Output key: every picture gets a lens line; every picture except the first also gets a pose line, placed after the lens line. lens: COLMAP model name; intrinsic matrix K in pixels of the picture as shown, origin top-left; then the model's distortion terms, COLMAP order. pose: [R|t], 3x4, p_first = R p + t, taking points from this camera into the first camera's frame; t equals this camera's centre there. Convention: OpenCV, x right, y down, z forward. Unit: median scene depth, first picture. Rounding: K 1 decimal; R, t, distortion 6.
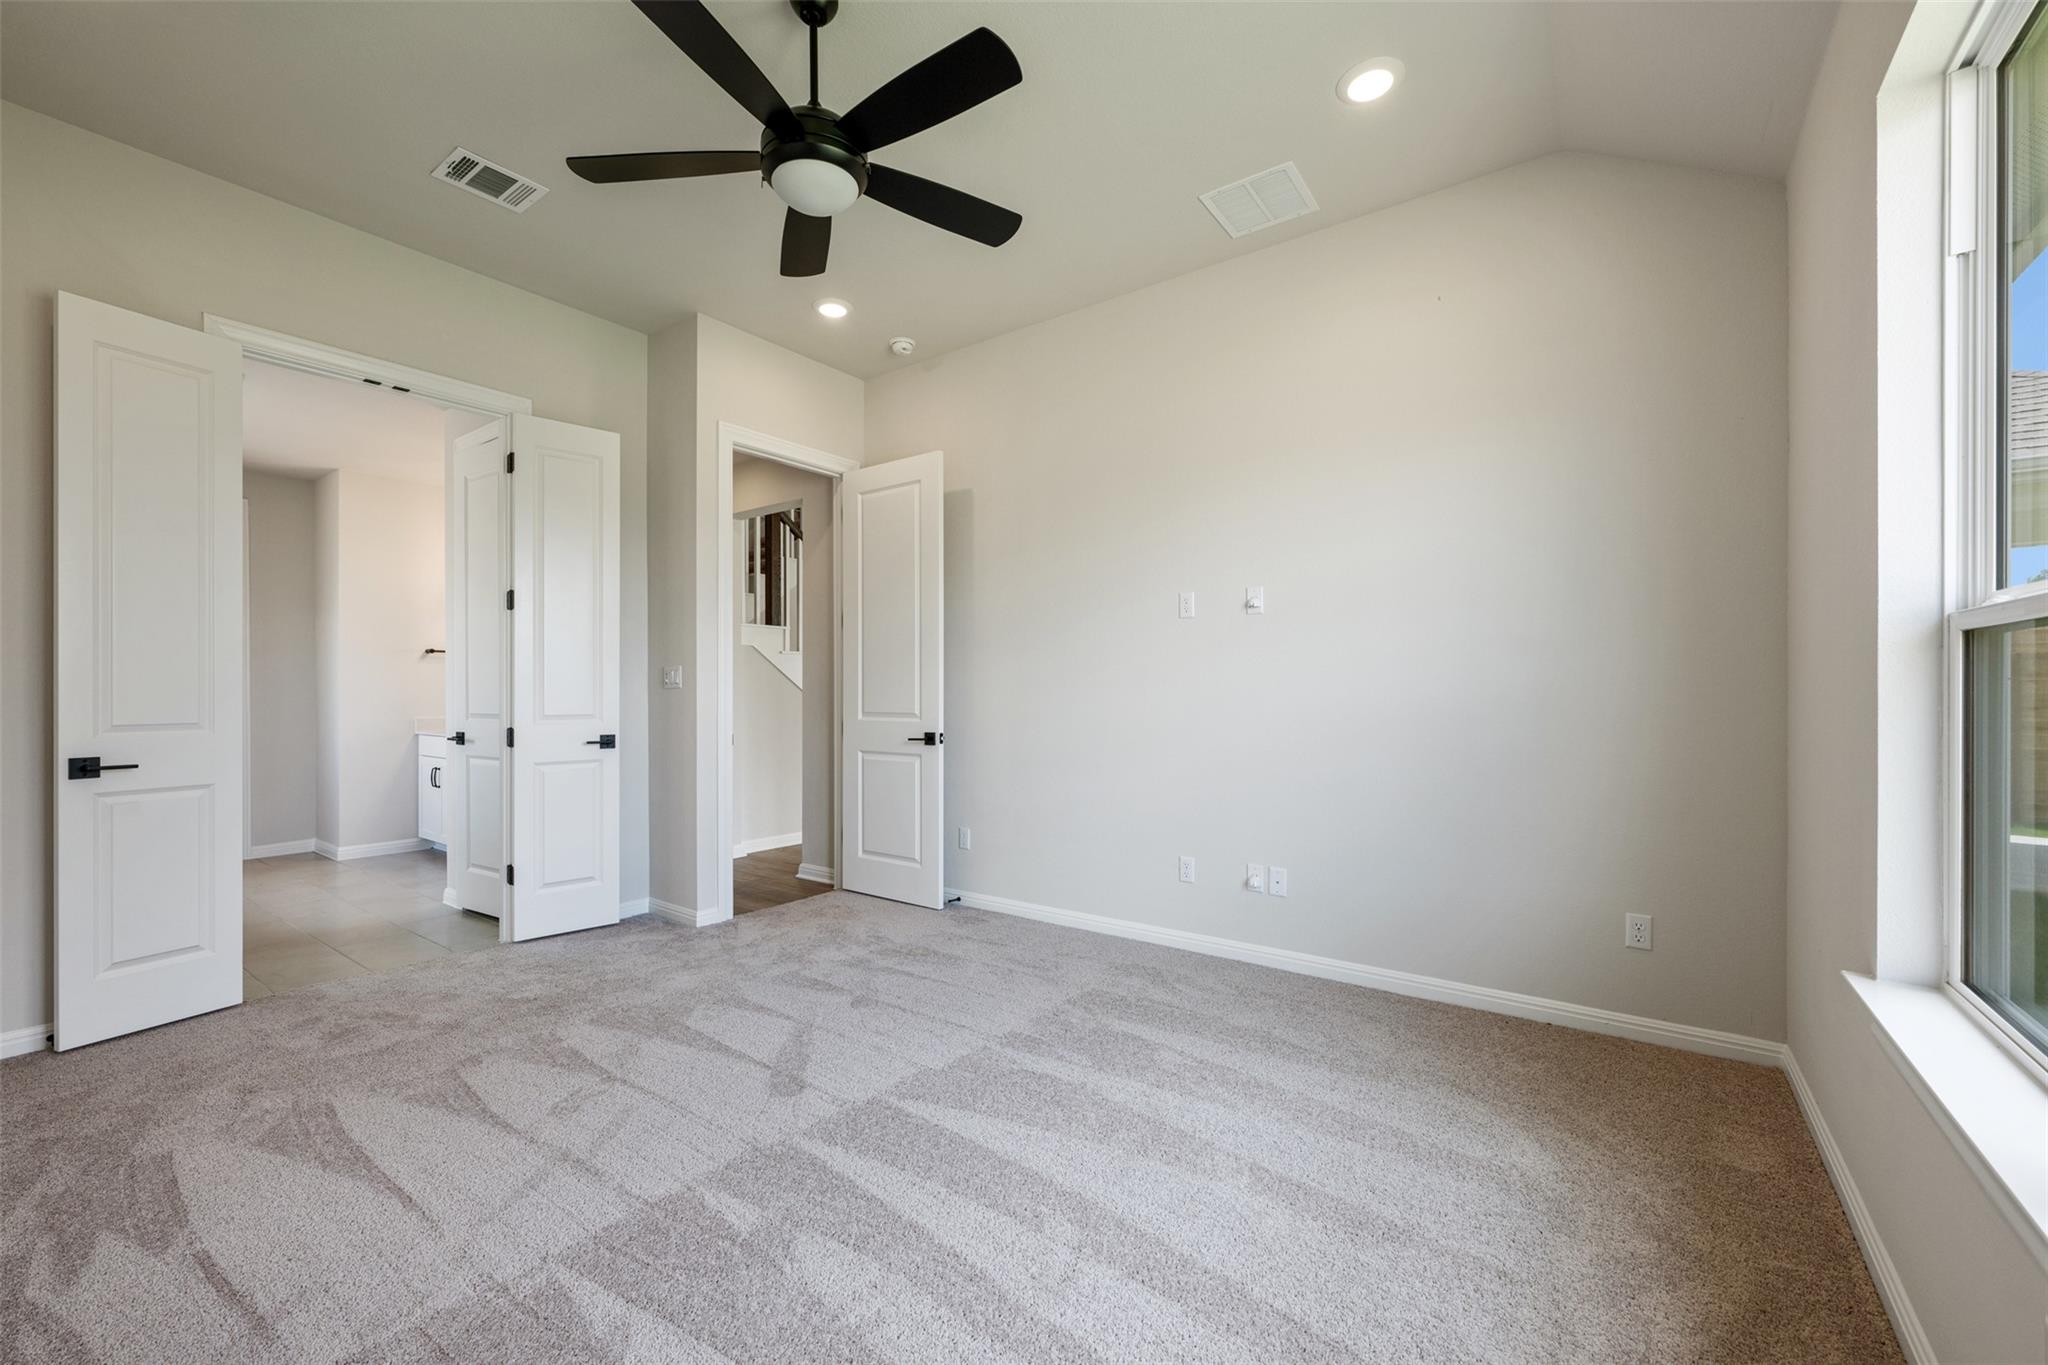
lens RADIAL K [[811.8, 0, 1010.4], [0, 811.8, 689.4], [0, 0, 1]] dist [-0.001180, 0.000514]
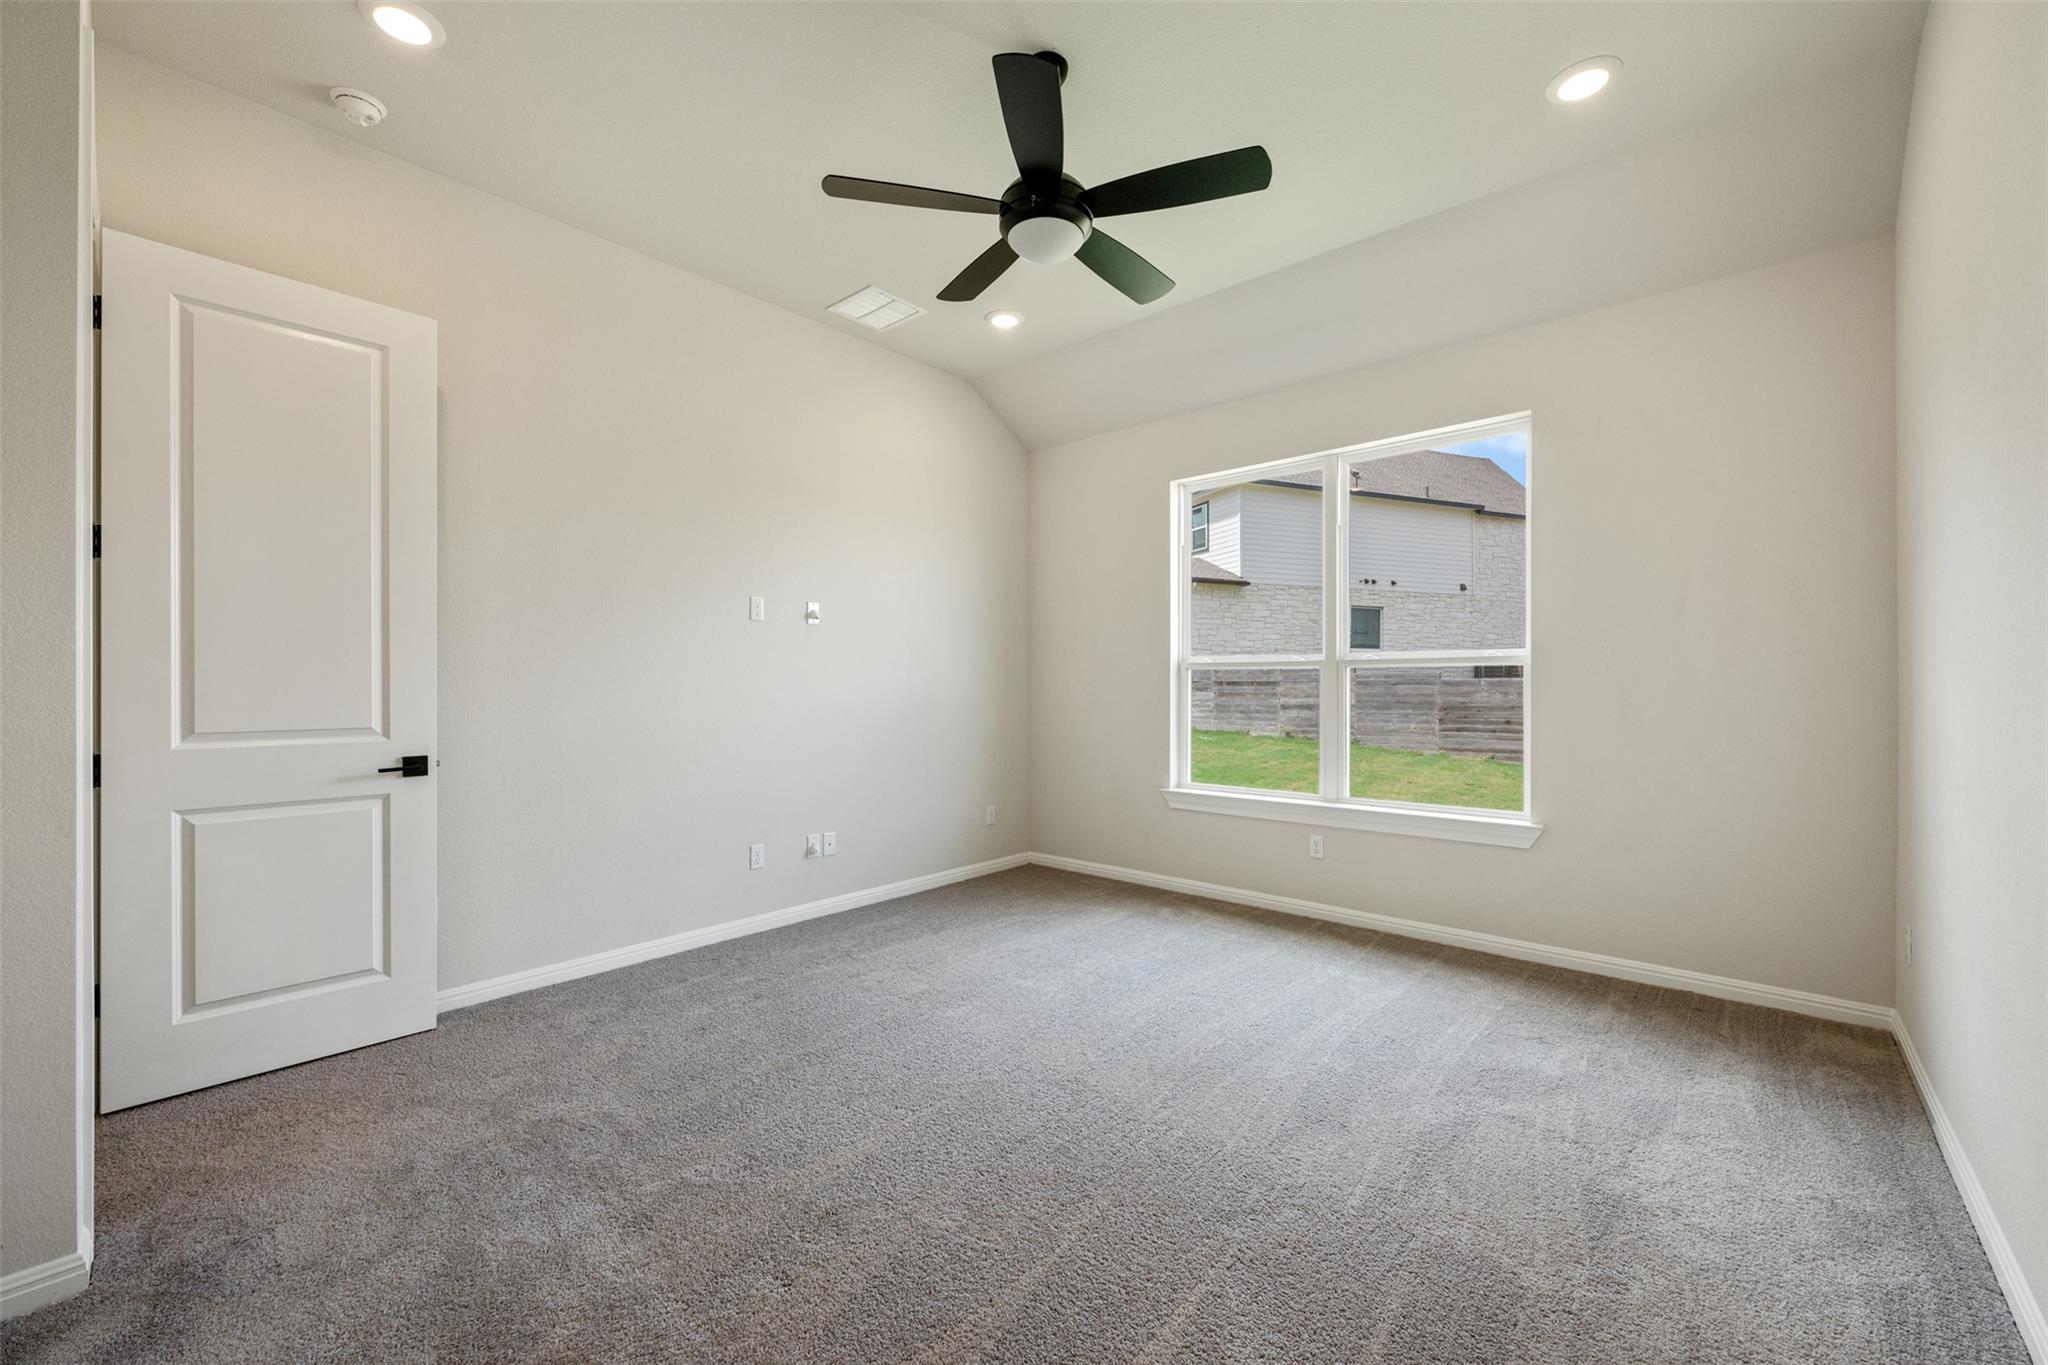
lens RADIAL K [[811.8, 0, 1017.7], [0, 811.8, 689.9], [0, 0, 1]] dist [-0.001180, 0.000514]
pose [[0.087361, -0.001655, 0.996175, -0.823480], [0.000503, 0.999999, 0.001617, 0.000791], [-0.996177, 0.000360, 0.087362, 0.571213]]
